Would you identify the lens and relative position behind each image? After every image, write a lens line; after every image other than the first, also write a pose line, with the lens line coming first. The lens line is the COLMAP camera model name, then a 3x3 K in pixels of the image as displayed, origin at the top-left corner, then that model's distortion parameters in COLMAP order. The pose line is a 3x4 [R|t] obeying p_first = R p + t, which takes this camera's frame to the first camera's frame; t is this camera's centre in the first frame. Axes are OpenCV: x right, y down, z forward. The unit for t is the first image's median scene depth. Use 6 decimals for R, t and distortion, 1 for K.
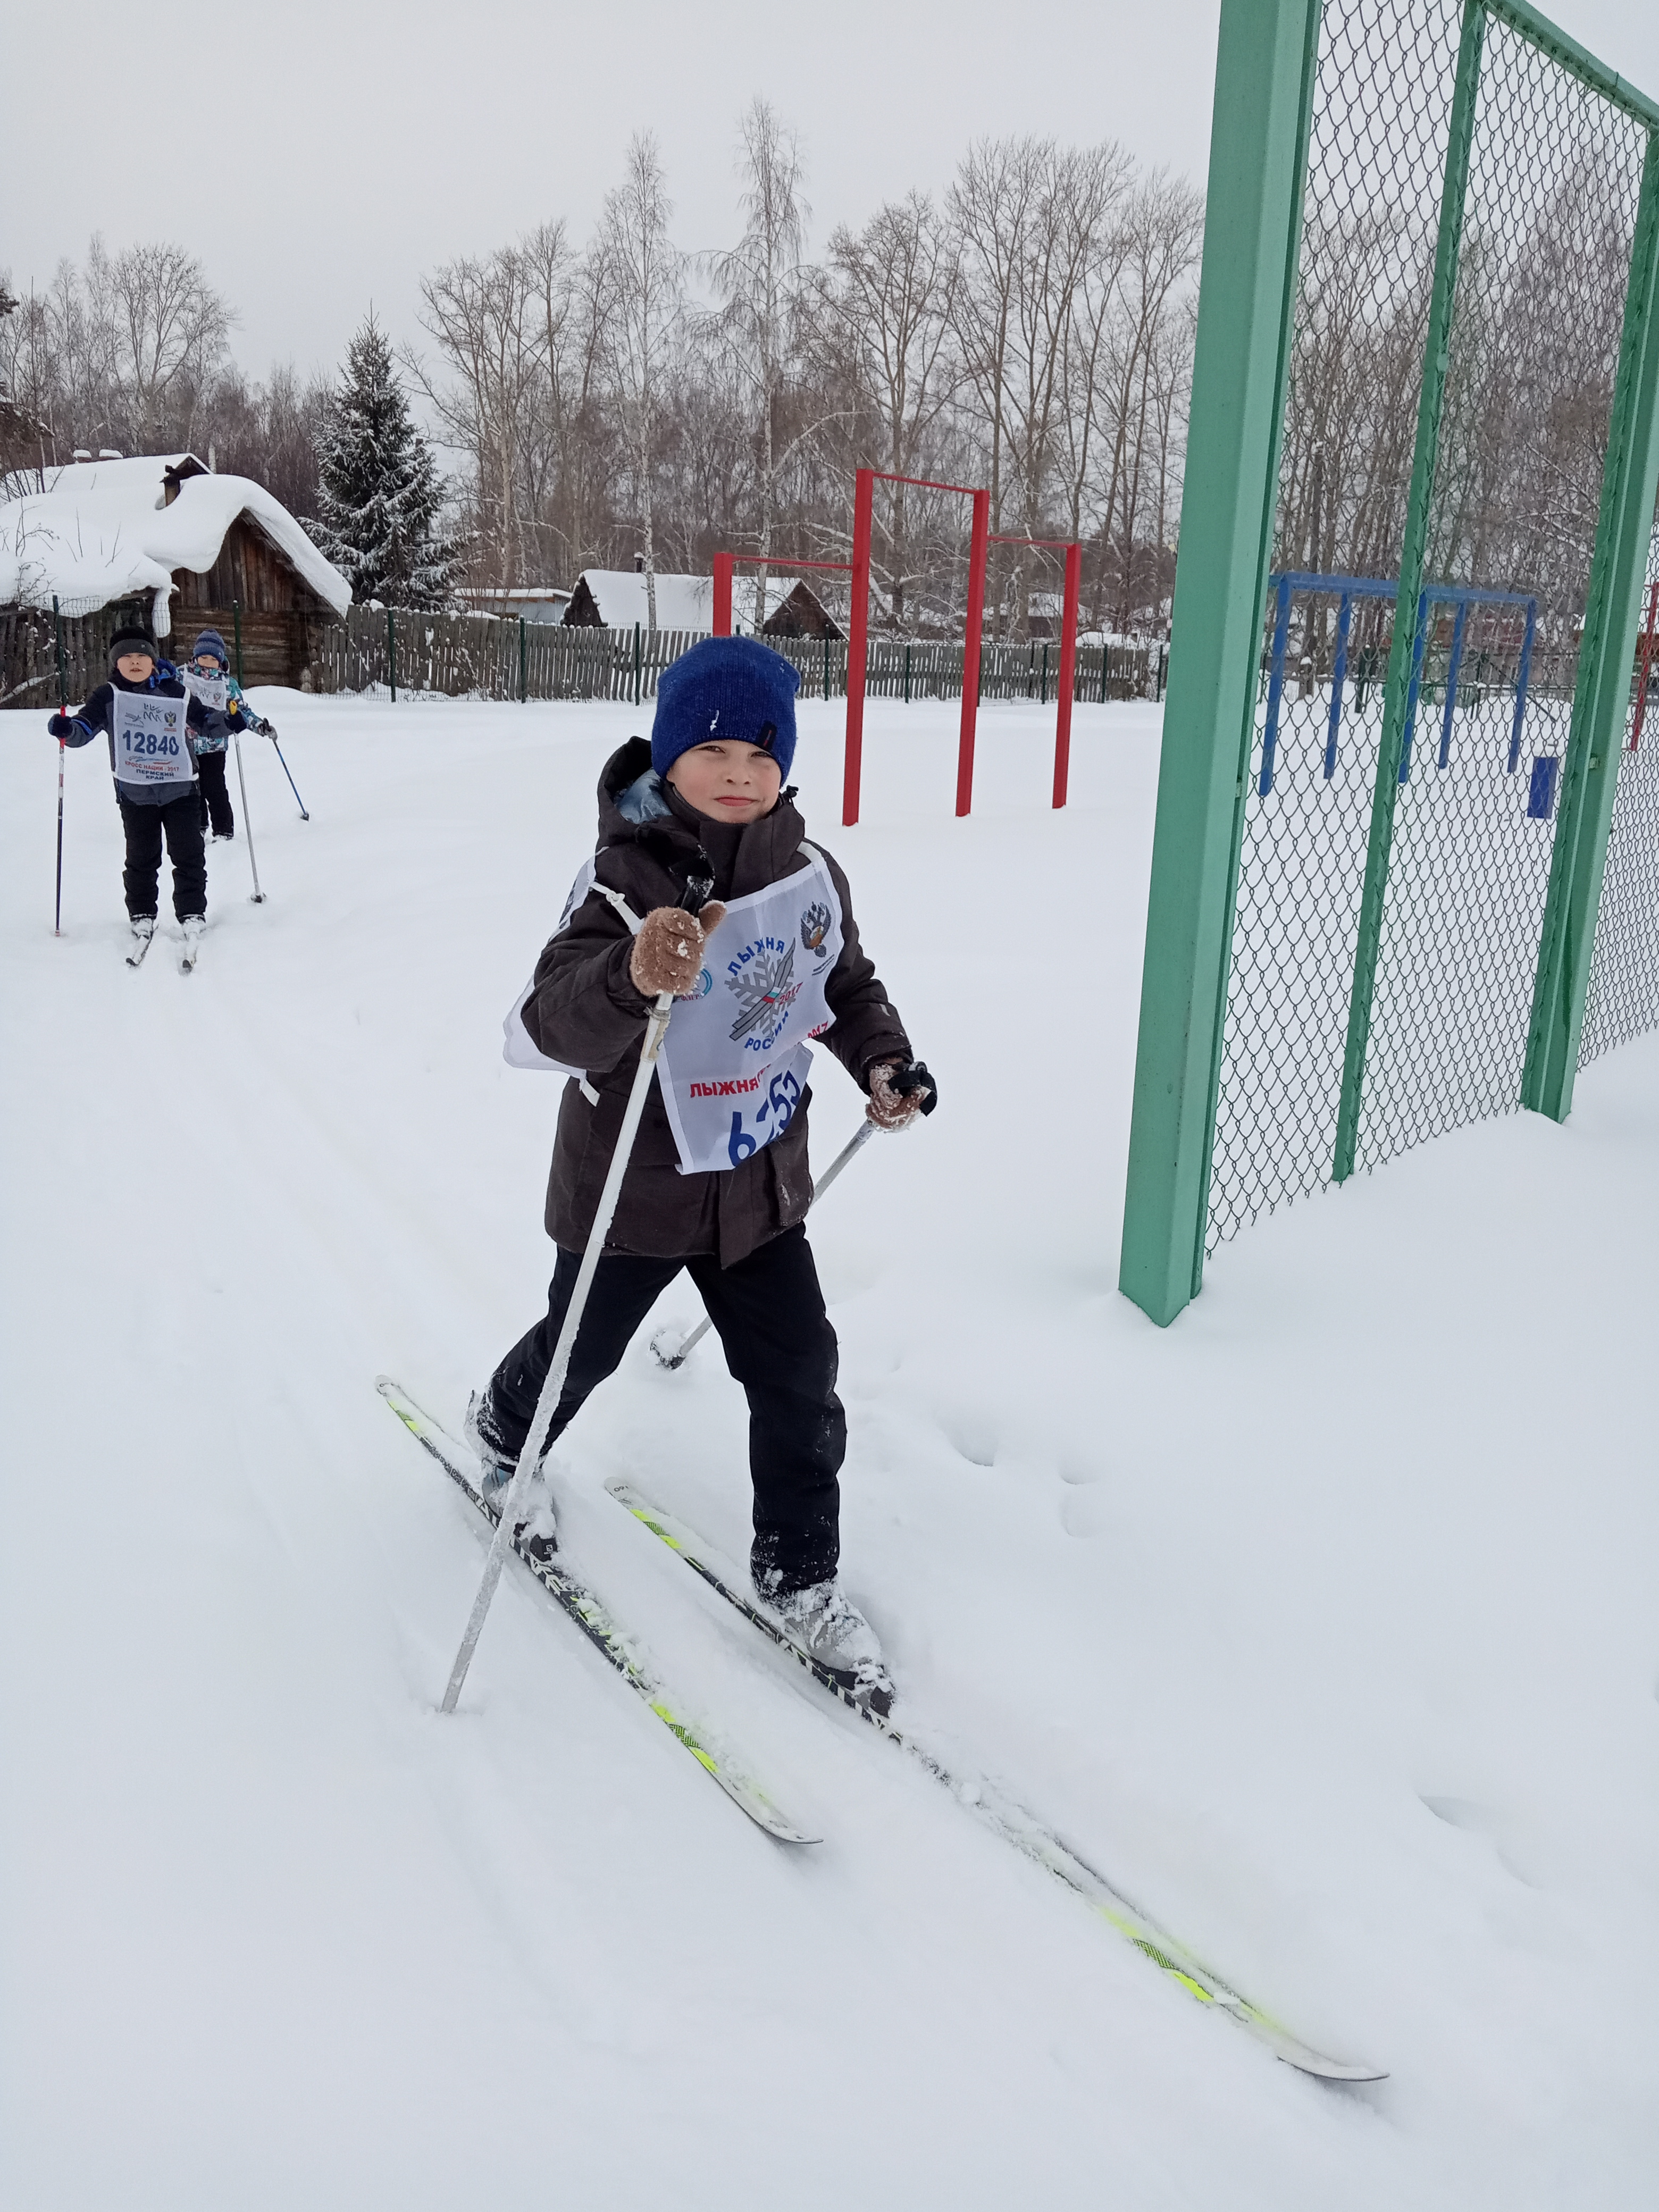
lens RADIAL K [[1759.5, 0, 802.3], [0, 1759.5, 1104.9], [0, 0, 1]] dist [0.112828, -0.218662]
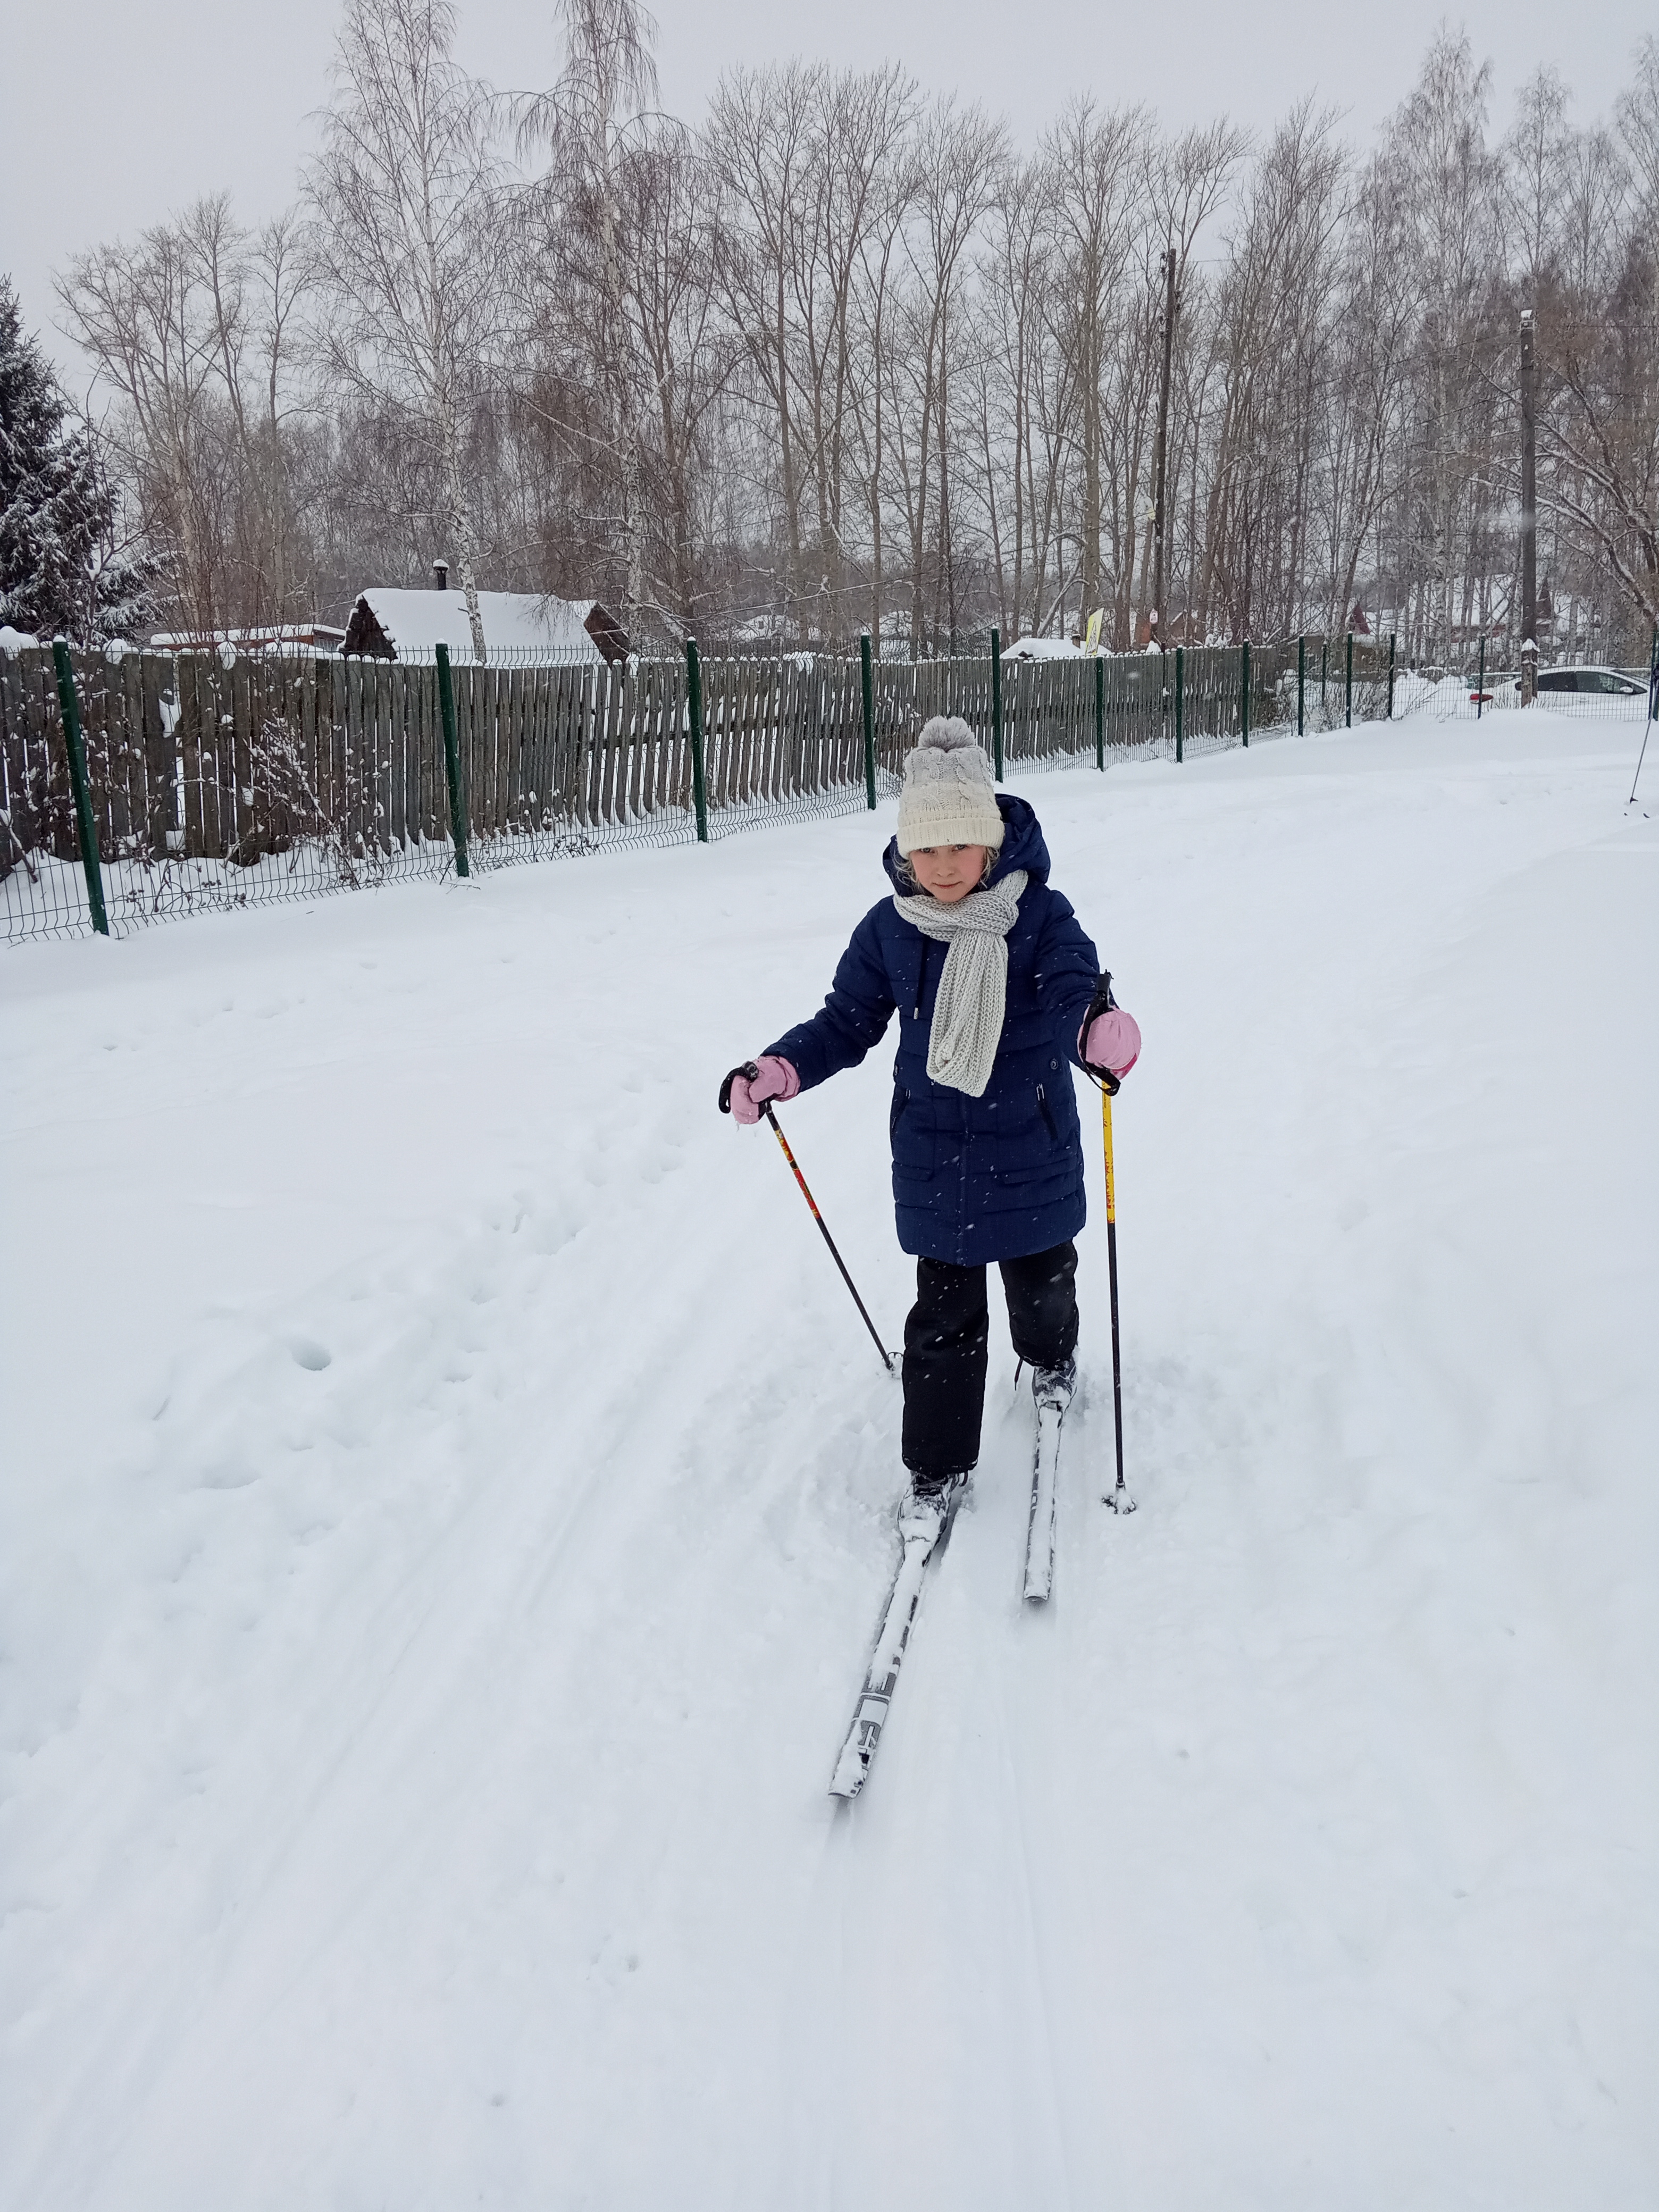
lens RADIAL K [[1930.6, 0, 909.3], [0, 1930.6, 1134.4], [0, 0, 1]] dist [0.167546, -0.322193]
pose [[0.981178, -0.111458, 0.157689, -0.048907], [0.114793, 0.993315, -0.012170, -0.056284], [-0.155279, 0.030043, 0.987414, 0.209718]]
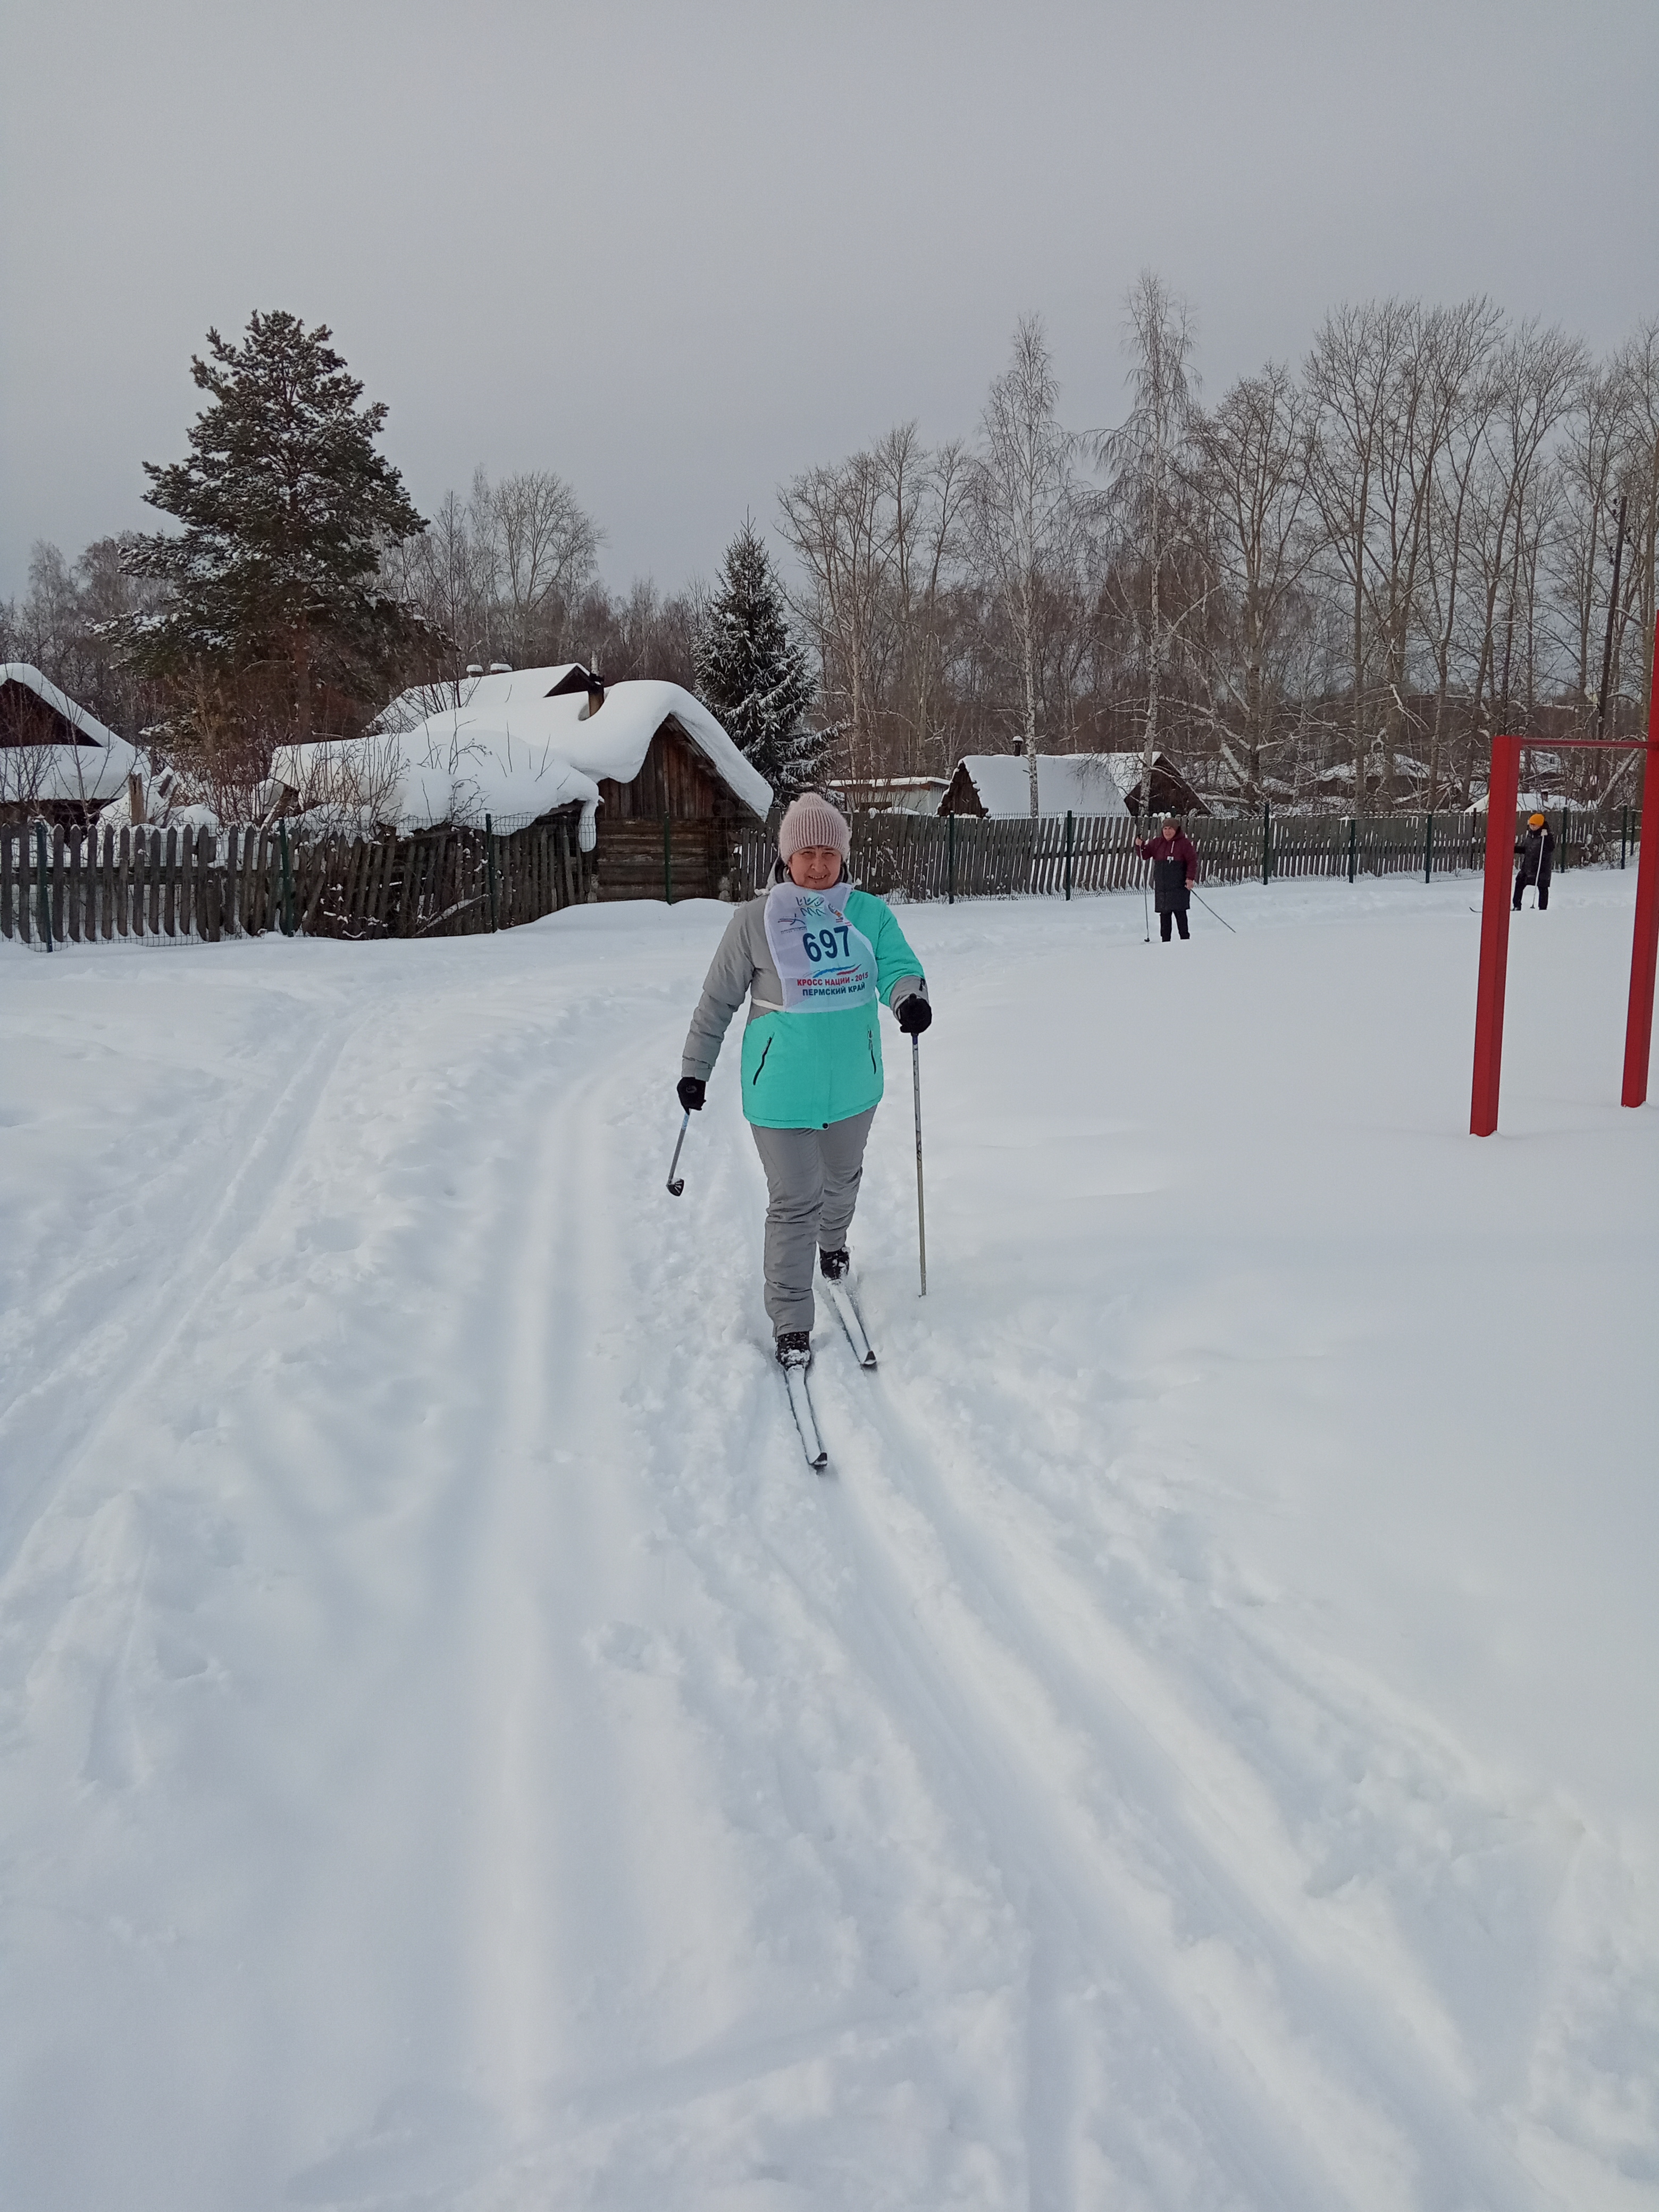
lens RADIAL K [[1779.0, 0, 825.0], [0, 1779.0, 1101.2], [0, 0, 1]] dist [0.137589, -0.246697]
pose [[0.984590, -0.011051, -0.174529, -0.021740], [-0.006290, 0.995118, -0.098491, -0.011549], [0.174766, 0.098071, 0.979714, 0.032633]]
